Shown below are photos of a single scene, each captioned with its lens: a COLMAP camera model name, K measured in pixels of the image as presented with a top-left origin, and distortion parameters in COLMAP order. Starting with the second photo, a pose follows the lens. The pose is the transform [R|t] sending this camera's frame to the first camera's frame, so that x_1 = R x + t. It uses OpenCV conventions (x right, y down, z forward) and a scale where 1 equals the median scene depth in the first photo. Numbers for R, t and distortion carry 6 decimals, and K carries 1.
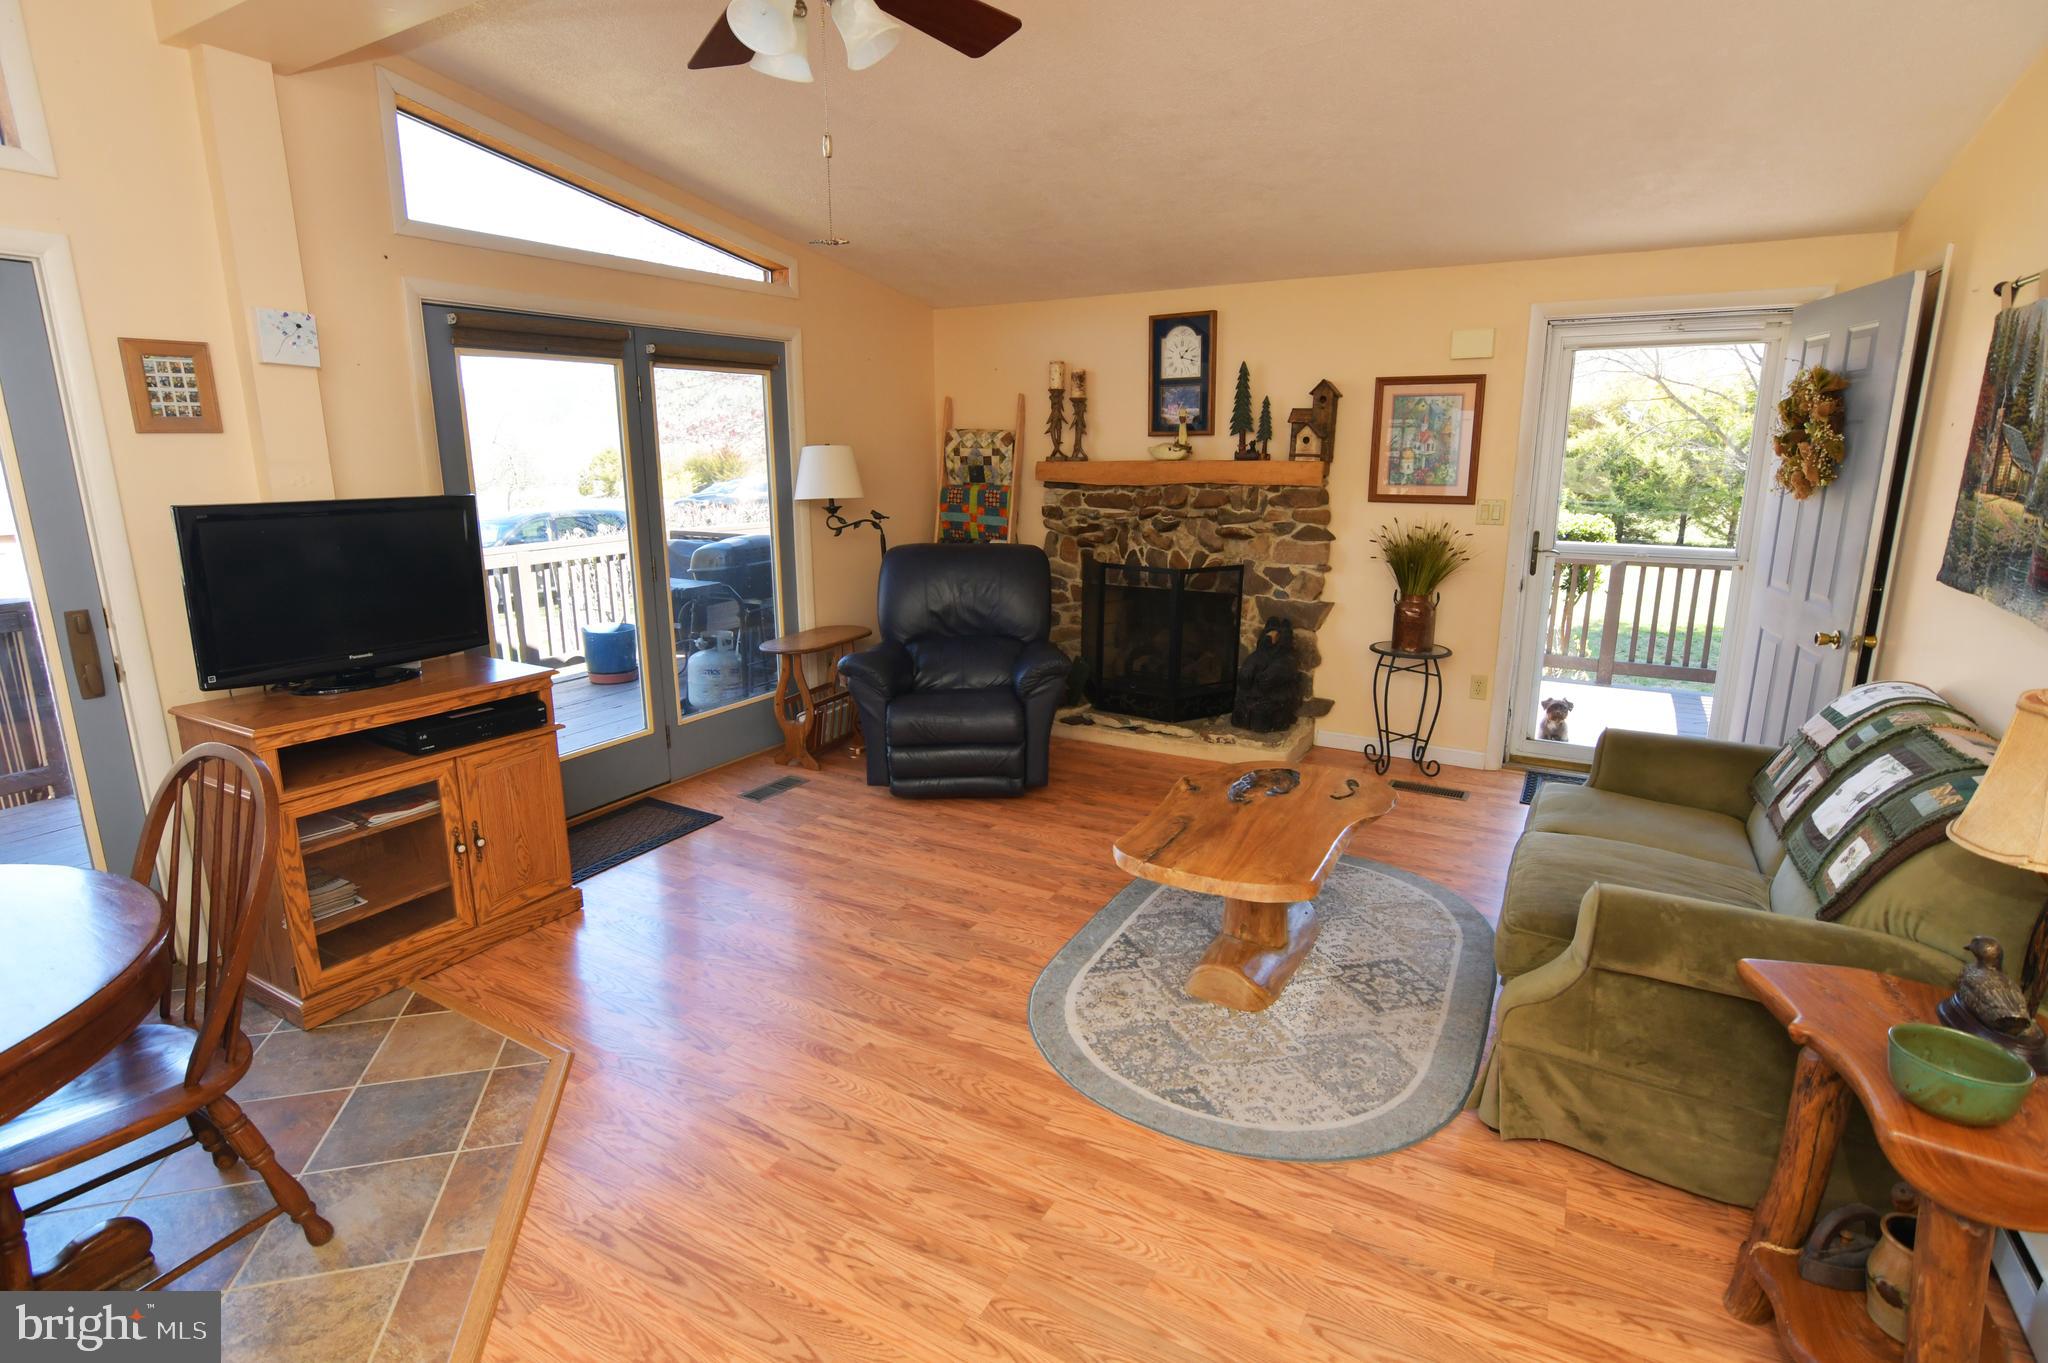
lens RADIAL K [[996.7, 0, 1012.4], [0, 996.7, 669.5], [0, 0, 1]] dist [-0.029108, 0.009367]
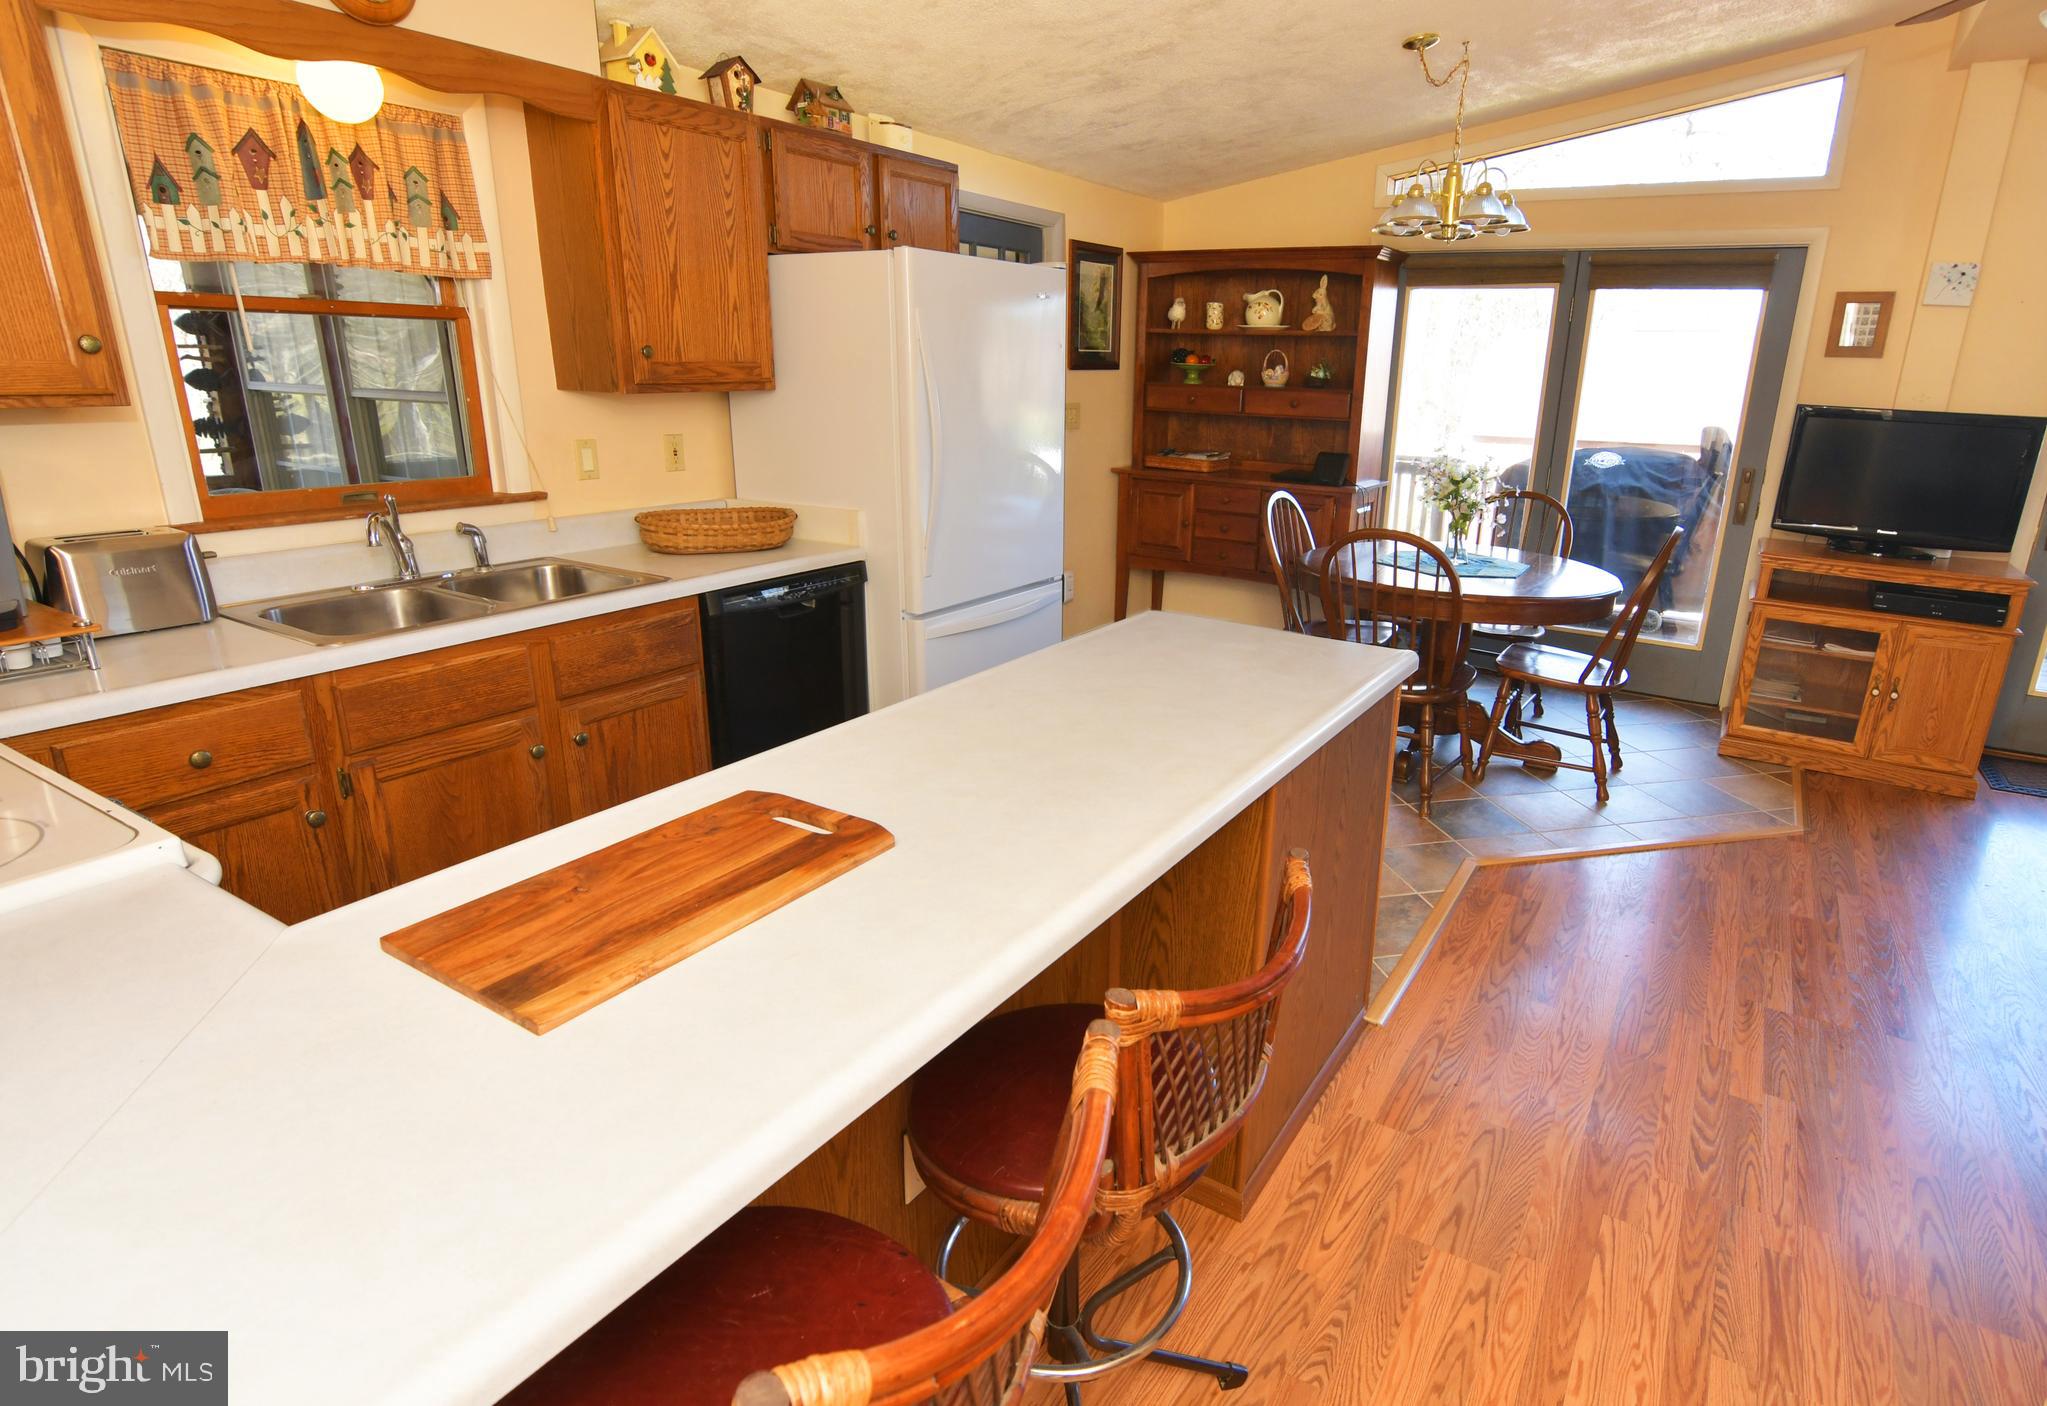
lens RADIAL K [[1091.2, 0, 1110.3], [0, 1091.2, 706.6], [0, 0, 1]] dist [-0.030494, 0.009879]
pose [[0.007654, 0.305708, -0.952095, 0.466518], [-0.246672, 0.923276, 0.294472, 0.020748], [0.969069, 0.232601, 0.082476, -0.037497]]
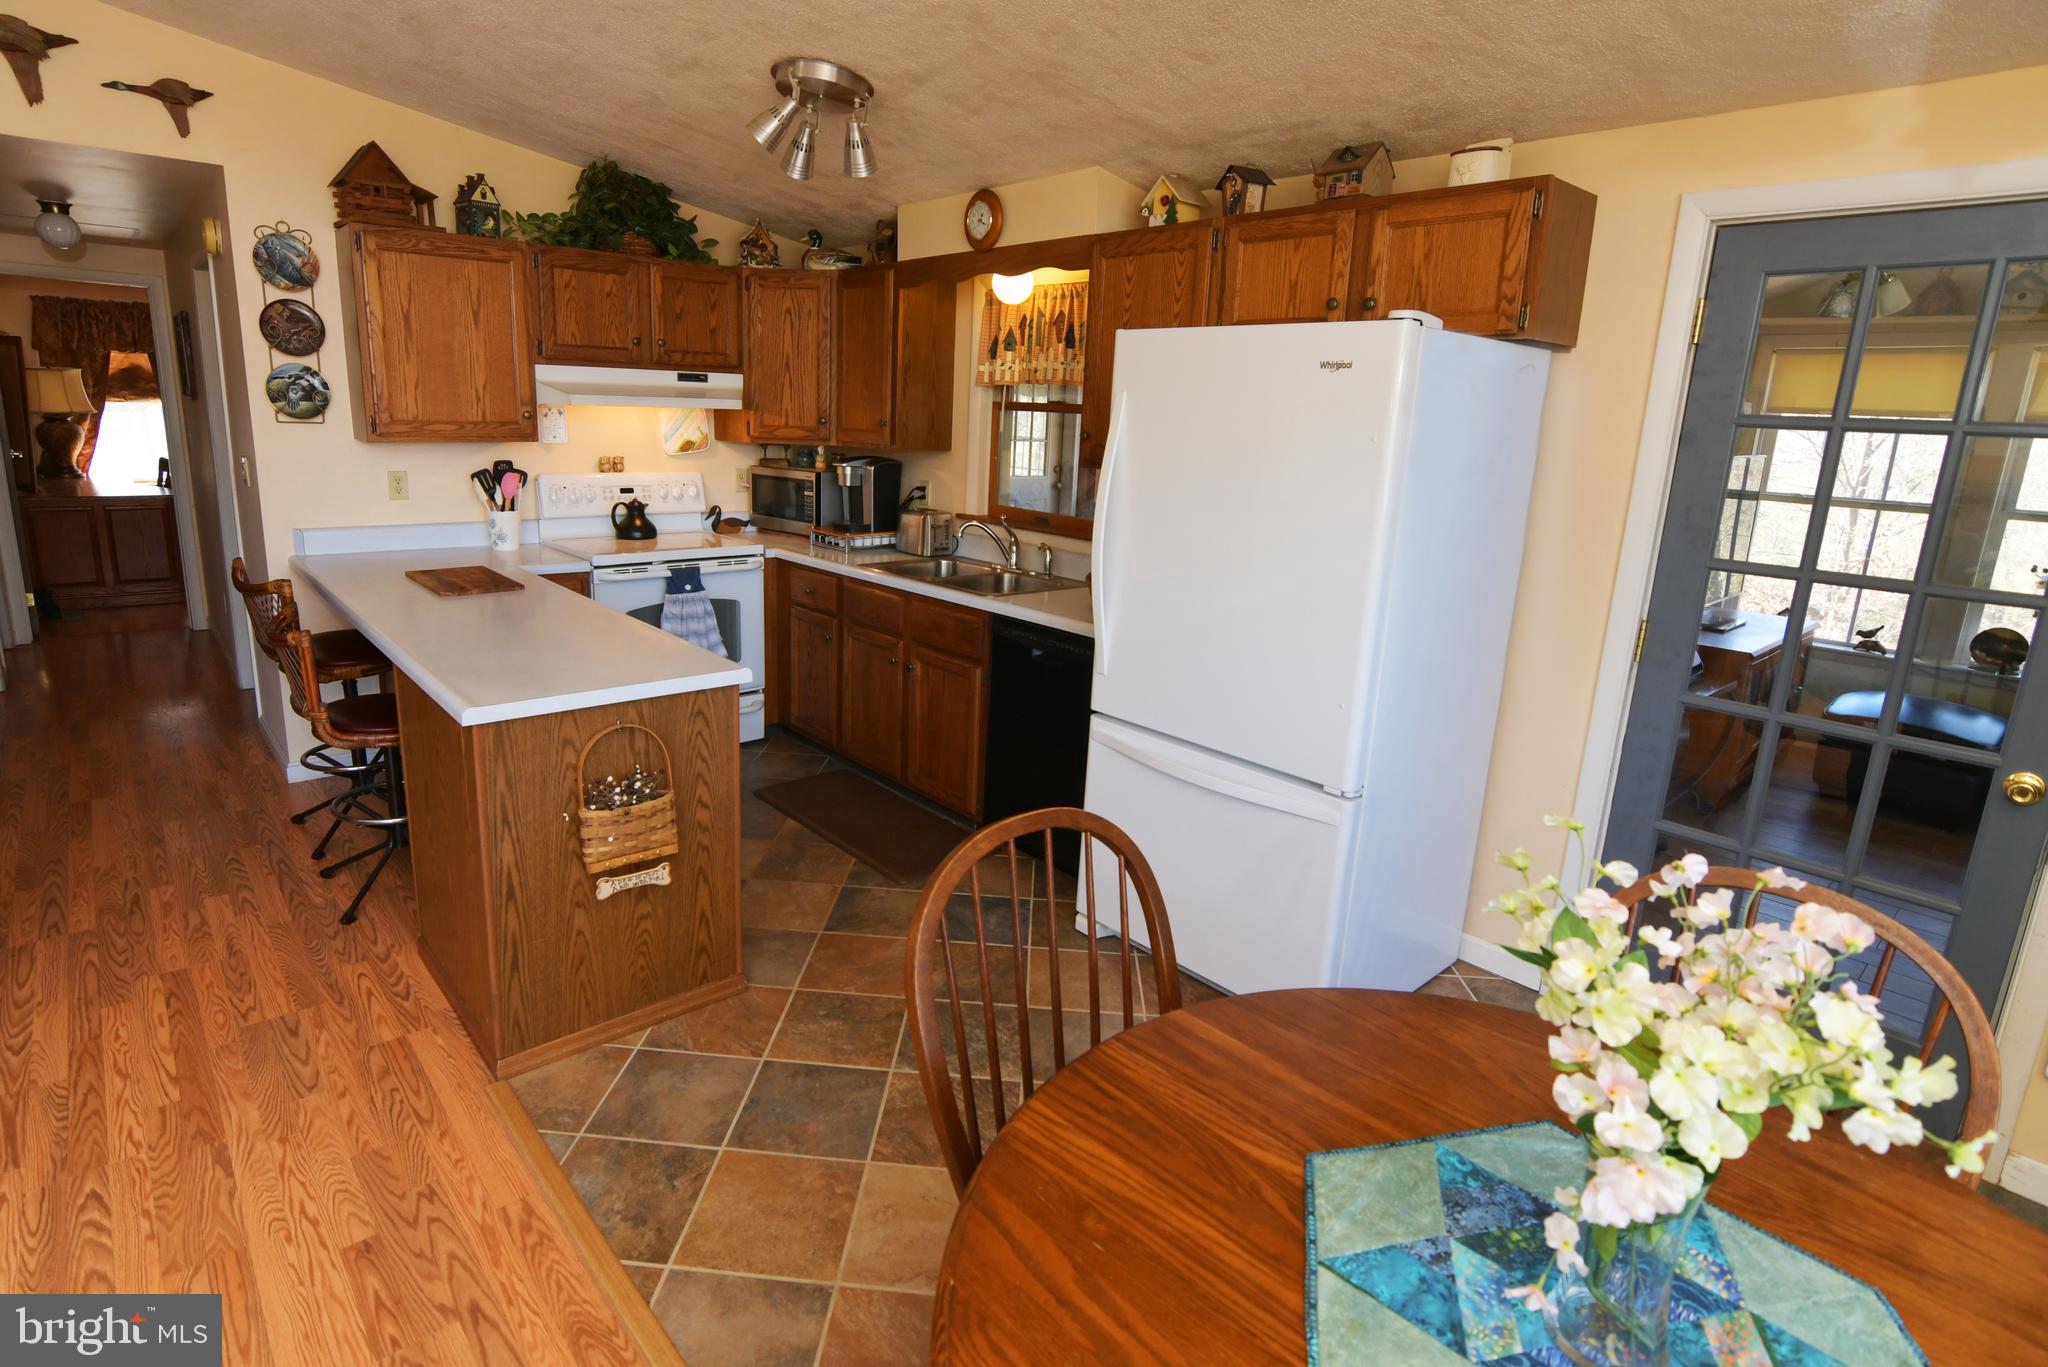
lens RADIAL K [[996.7, 0, 957.5], [0, 996.7, 643.2], [0, 0, 1]] dist [-0.029108, 0.009367]
pose [[-0.950127, -0.104250, 0.293923, -0.315626], [0.033730, 0.902593, 0.429172, -0.094430], [-0.310034, 0.417682, -0.854062, 0.410700]]
